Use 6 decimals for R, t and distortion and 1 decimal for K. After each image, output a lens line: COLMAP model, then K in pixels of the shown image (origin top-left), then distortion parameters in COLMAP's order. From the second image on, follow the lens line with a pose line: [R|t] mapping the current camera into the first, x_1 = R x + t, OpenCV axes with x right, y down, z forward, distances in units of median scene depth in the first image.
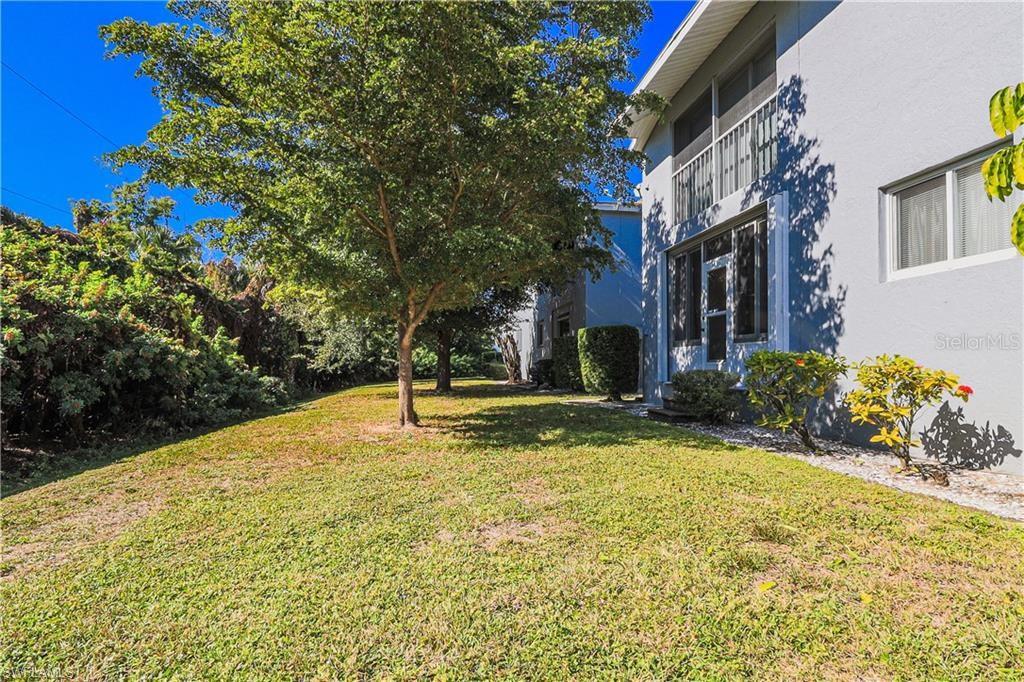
lens RADIAL K [[533.2, 0, 526.5], [0, 533.2, 341.5], [0, 0, 1]] dist [-0.001536, -0.002025]
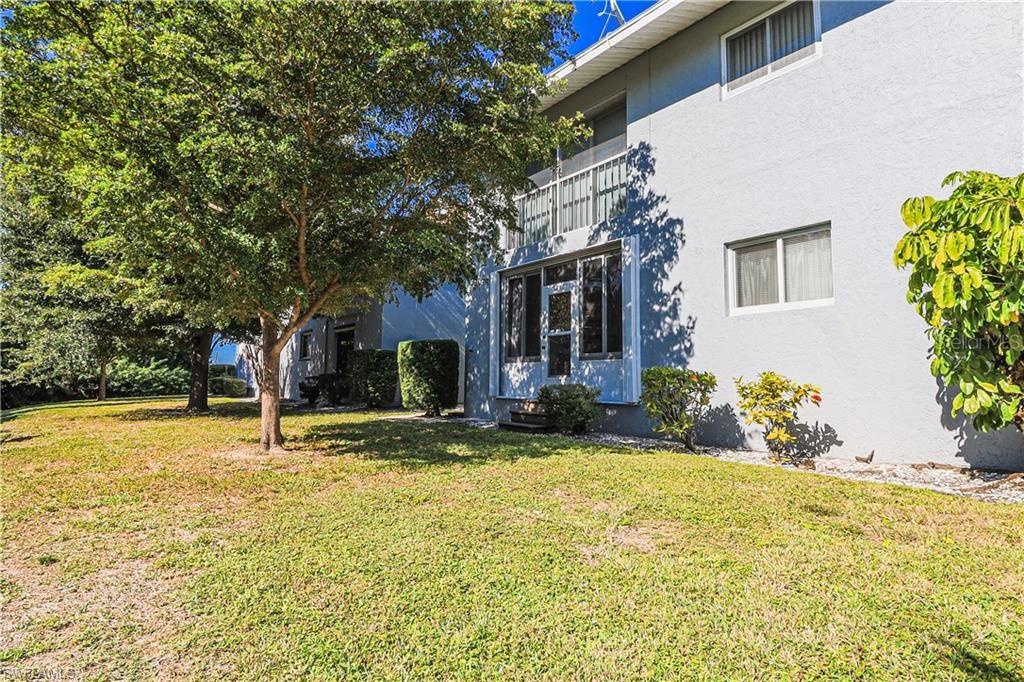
lens RADIAL K [[545.4, 0, 503.7], [0, 545.4, 315.9], [0, 0, 1]] dist [-0.001971, -0.015447]
pose [[0.894910, 0.057754, 0.442494, -0.290949], [-0.024671, 0.996476, -0.080164, 0.005771], [-0.445564, 0.060823, 0.893182, 0.047206]]
